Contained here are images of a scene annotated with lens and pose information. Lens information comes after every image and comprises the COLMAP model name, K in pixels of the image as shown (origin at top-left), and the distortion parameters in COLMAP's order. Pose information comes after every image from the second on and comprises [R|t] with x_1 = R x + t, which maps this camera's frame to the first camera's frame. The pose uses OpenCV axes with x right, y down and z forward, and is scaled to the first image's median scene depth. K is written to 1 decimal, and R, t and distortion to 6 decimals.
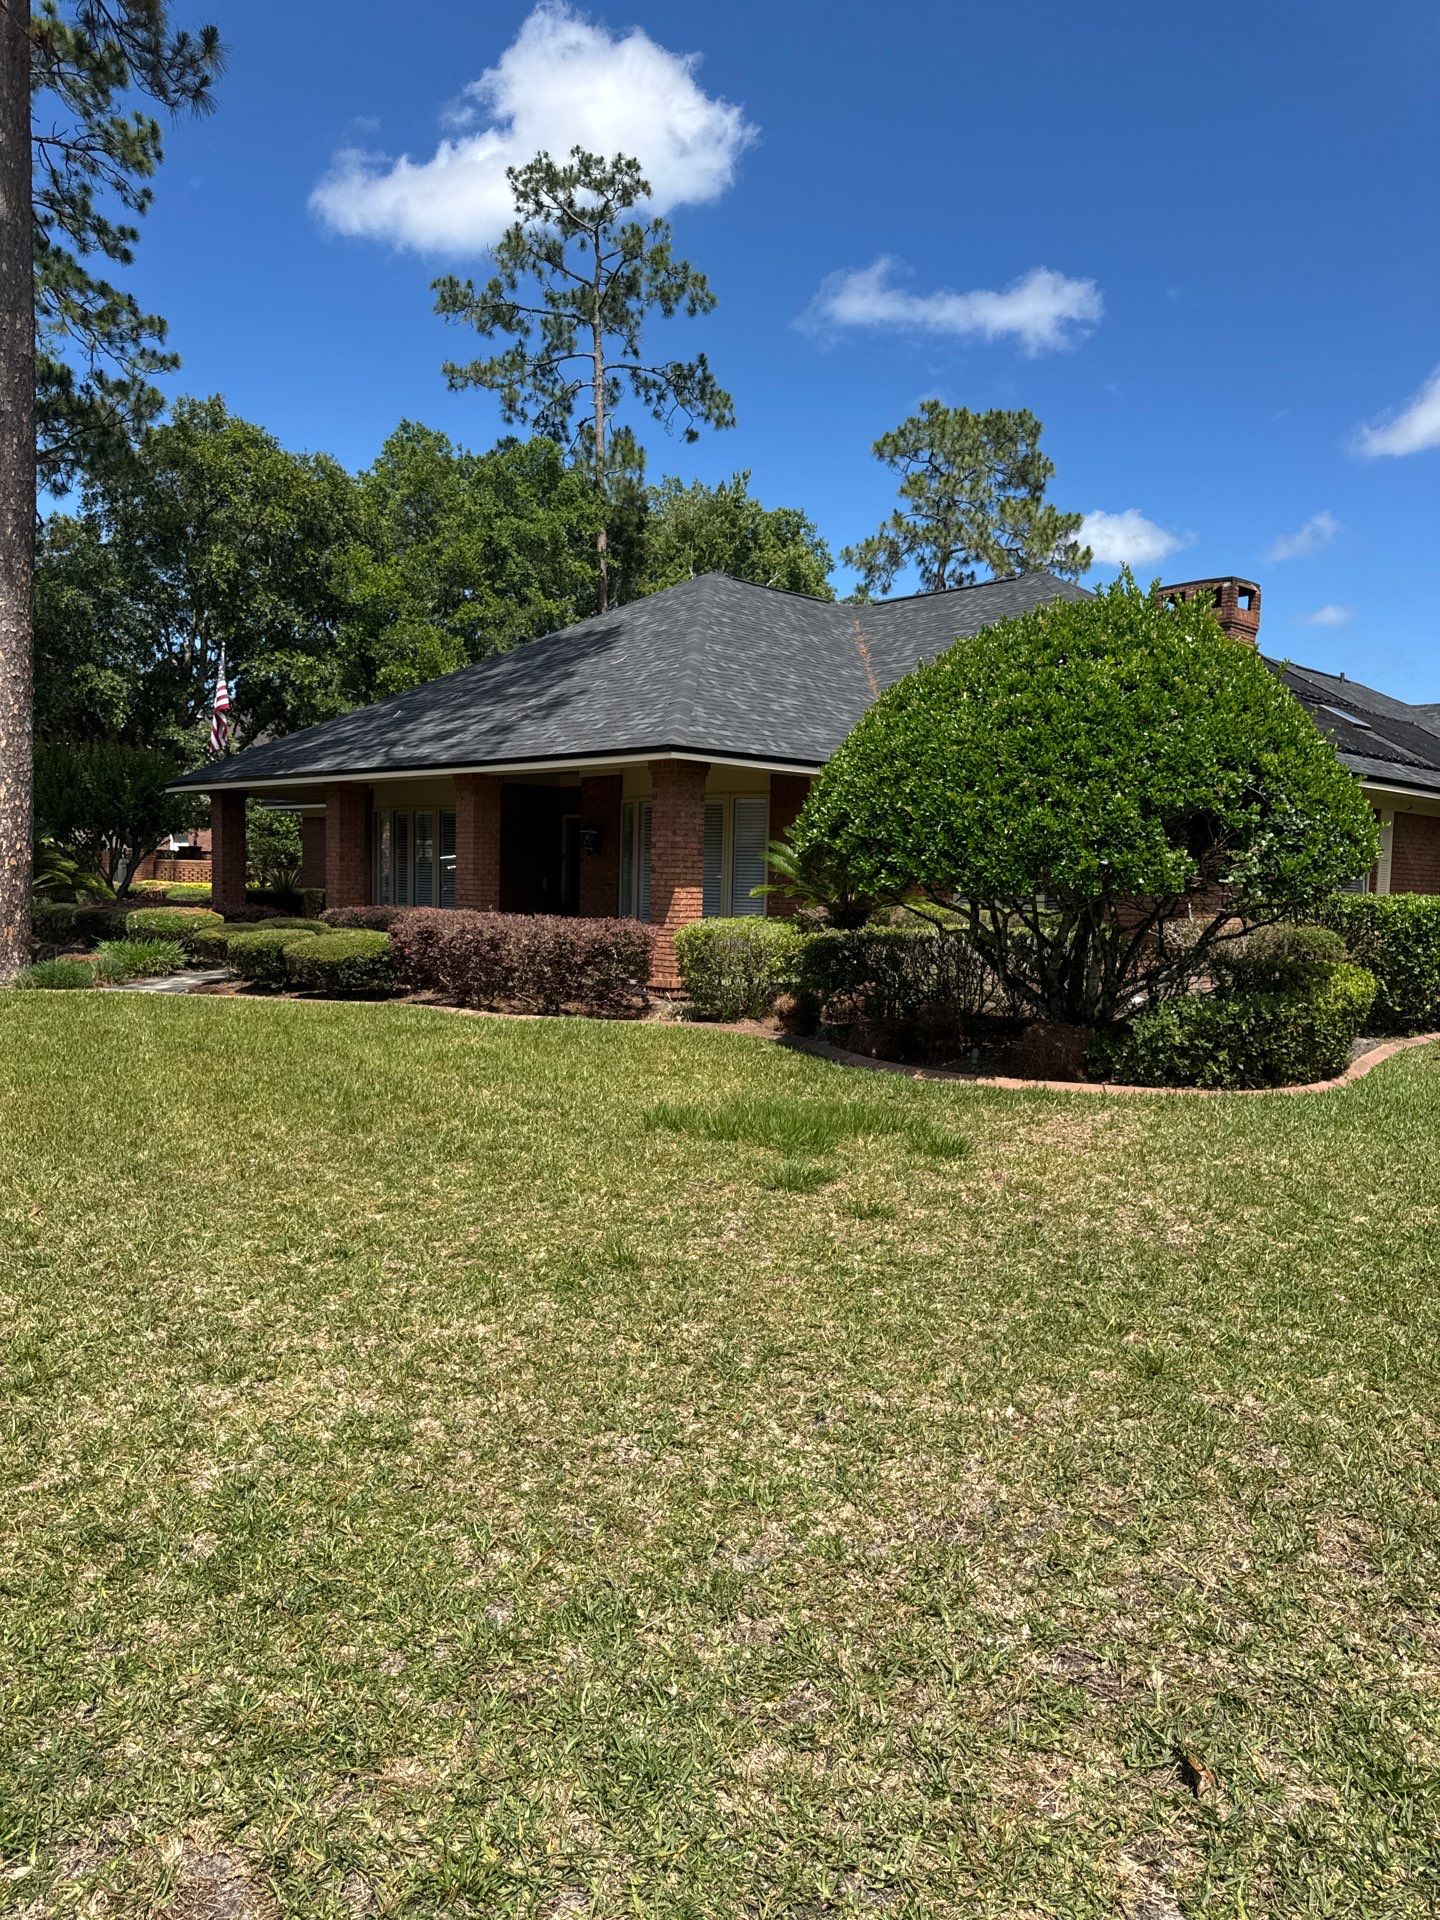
lens RADIAL K [[1382.8, 0, 720.0], [0, 1382.8, 960.0], [0, 0, 1]] dist [0.005826, 0.000826]
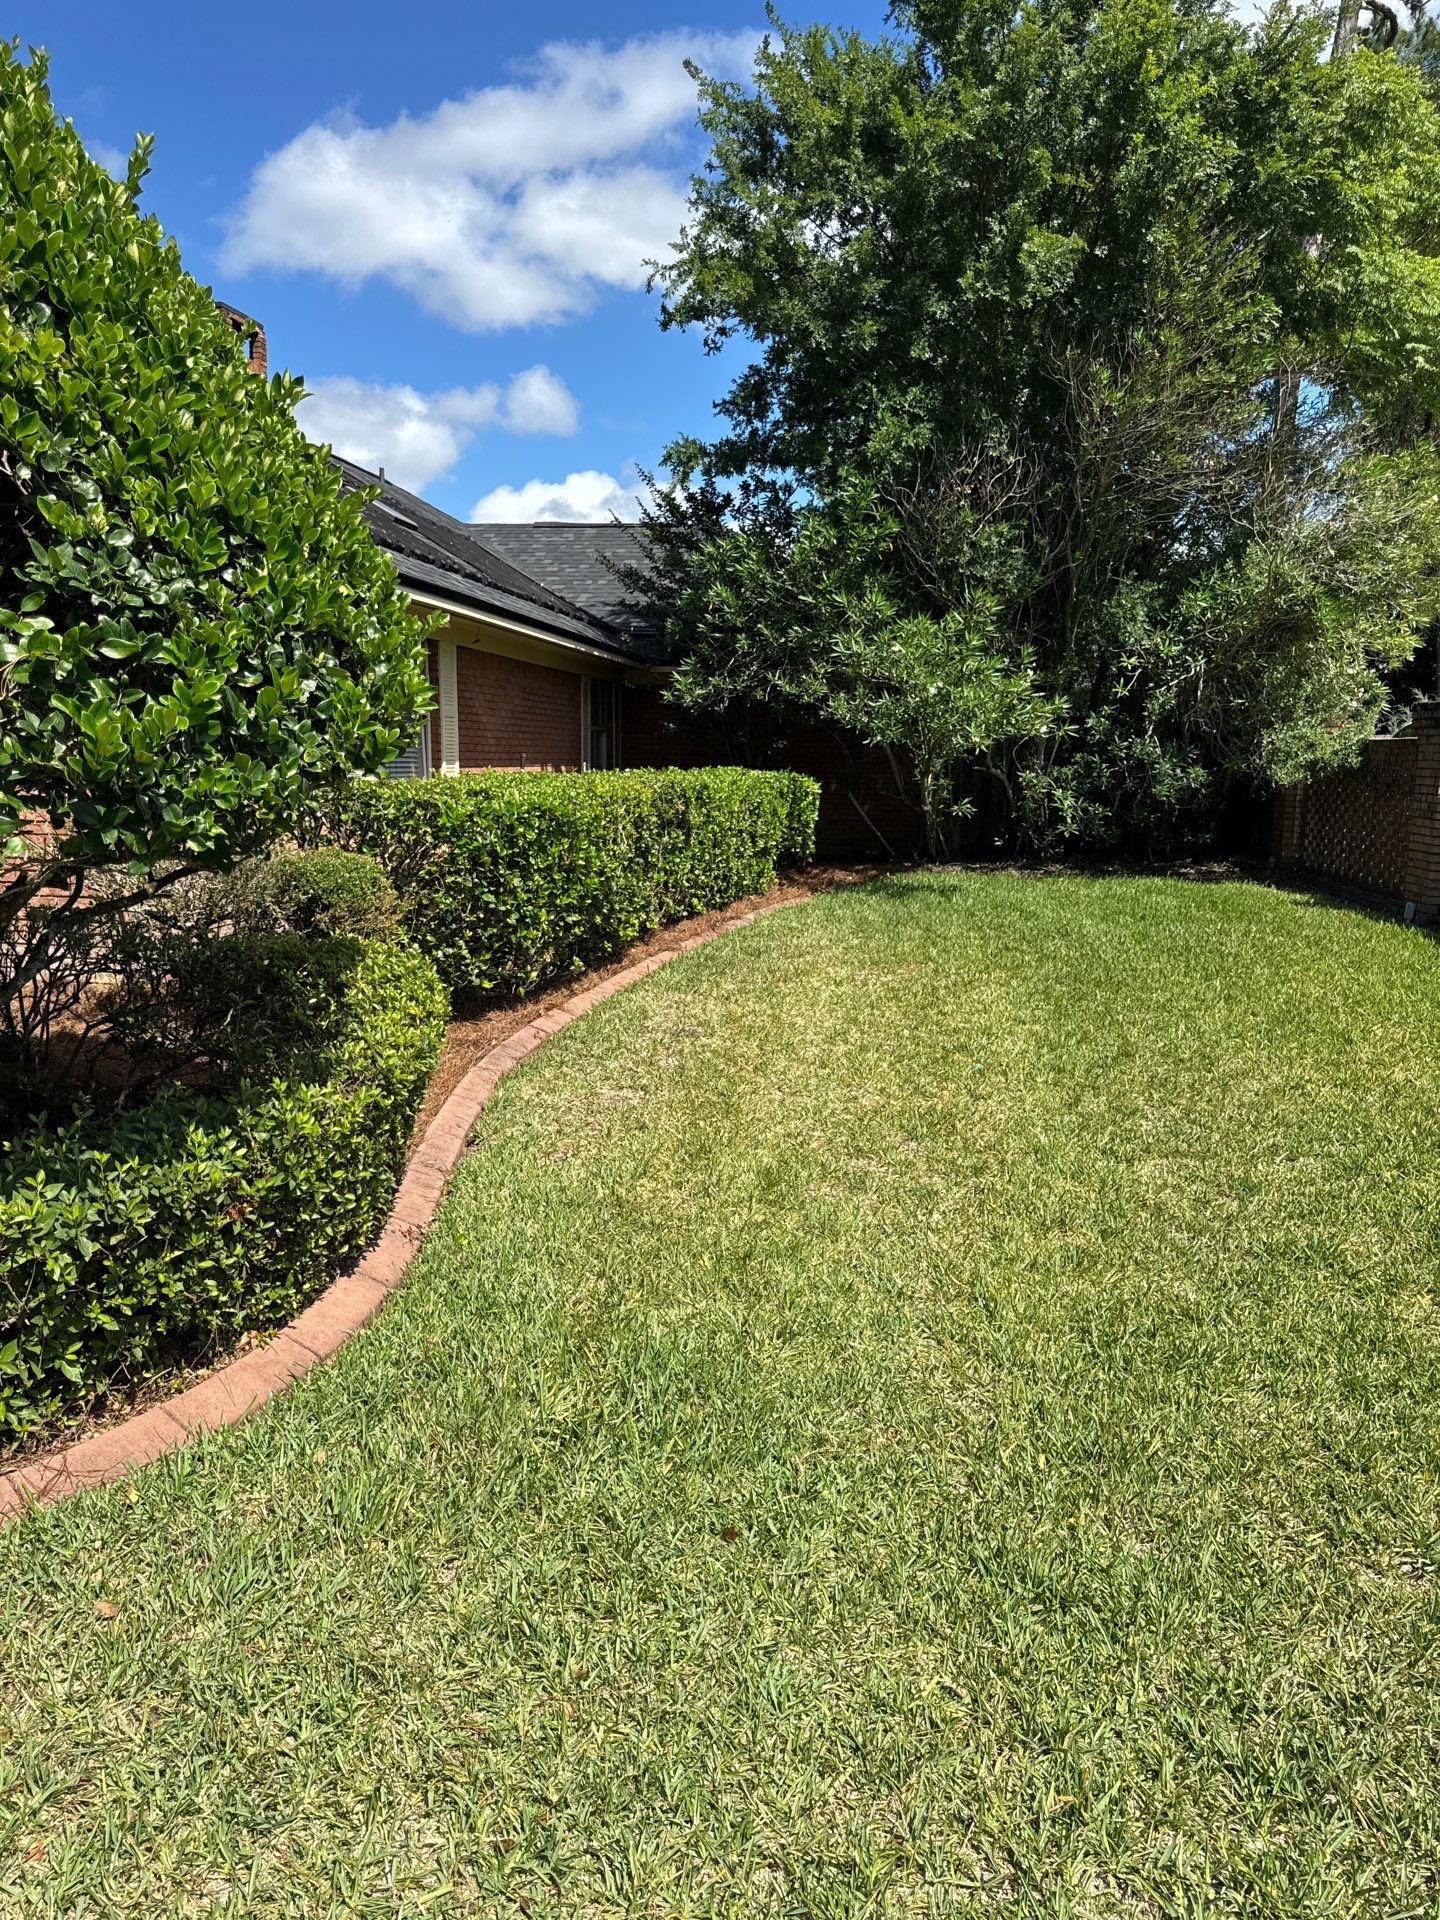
lens RADIAL K [[1382.8, 0, 720.0], [0, 1382.8, 960.0], [0, 0, 1]] dist [0.005826, 0.000826]
pose [[0.805273, -0.105422, 0.583456, 0.317771], [0.046455, 0.992259, 0.115171, -0.047003], [-0.591081, -0.065640, 0.803937, 0.655829]]
